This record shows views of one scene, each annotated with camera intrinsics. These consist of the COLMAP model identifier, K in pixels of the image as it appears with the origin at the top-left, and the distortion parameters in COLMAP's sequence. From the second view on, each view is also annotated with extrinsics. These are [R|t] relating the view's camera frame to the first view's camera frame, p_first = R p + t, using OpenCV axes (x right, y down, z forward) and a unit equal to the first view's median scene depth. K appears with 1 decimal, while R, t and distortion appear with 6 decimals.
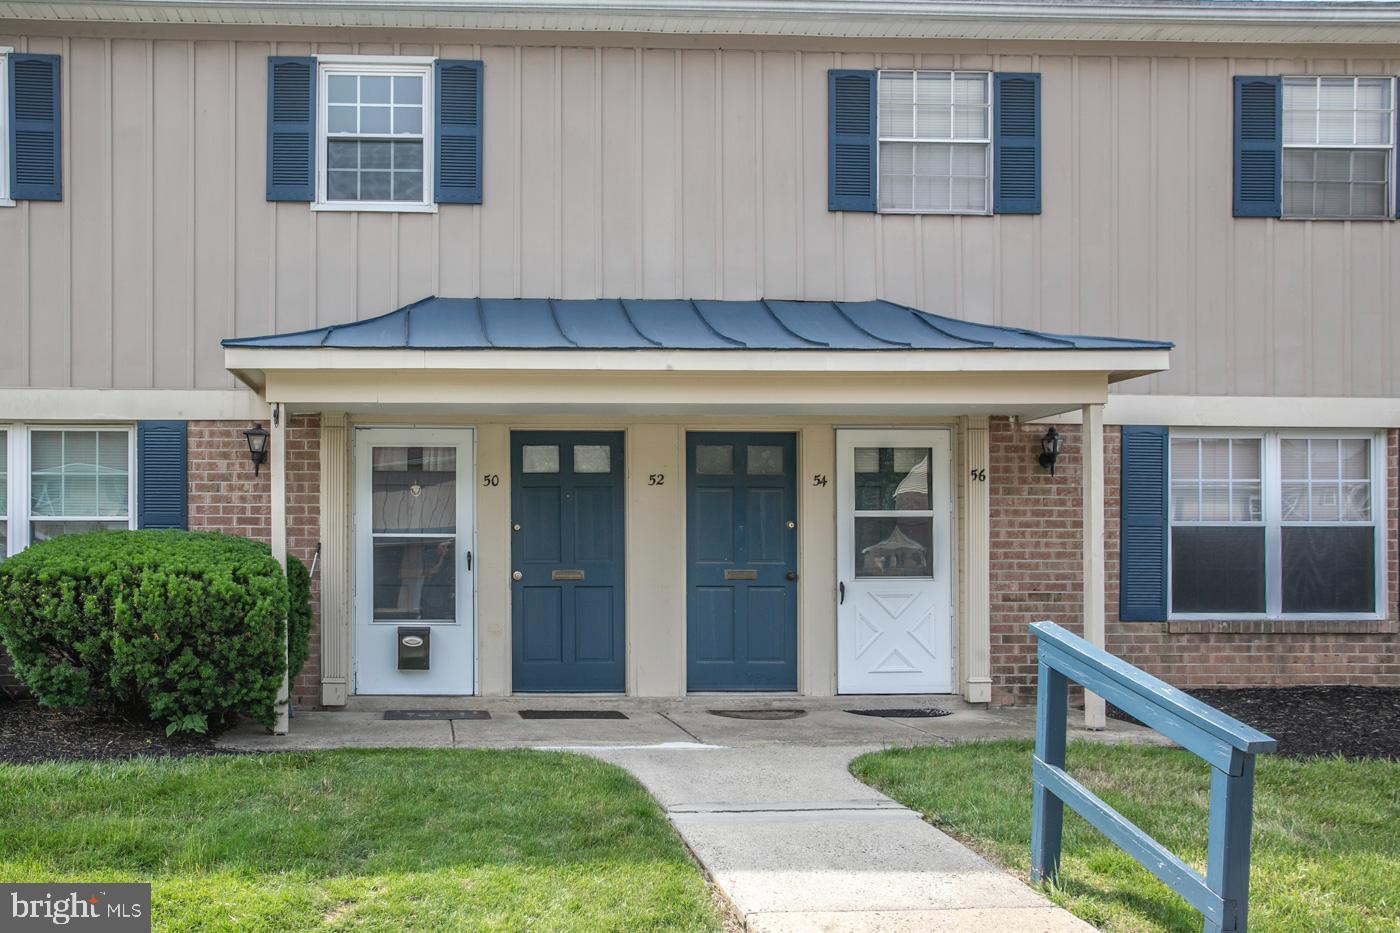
lens RADIAL K [[1096.0, 0, 521.1], [0, 1096.0, 545.4], [0, 0, 1]] dist [0.026542, -0.004280]
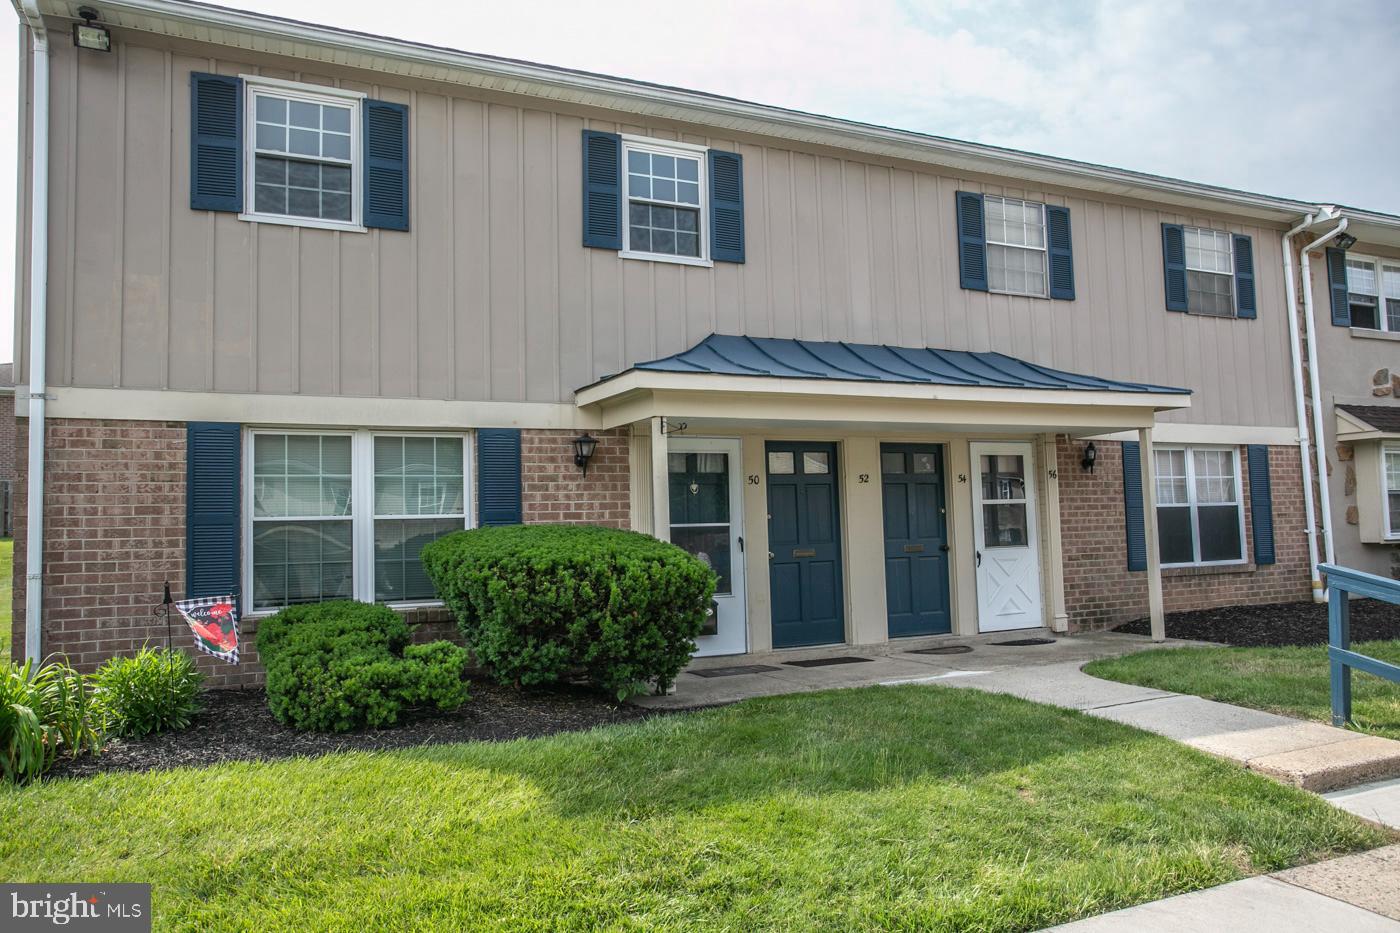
lens RADIAL K [[966.3, 0, 700.0], [0, 966.3, 466.5], [0, 0, 1]] dist [0.023573, 0.012154]
pose [[0.920914, -0.000683, 0.389765, -0.512938], [0.027436, 0.997632, -0.063076, -0.005909], [-0.388798, 0.068781, 0.918752, 0.003213]]
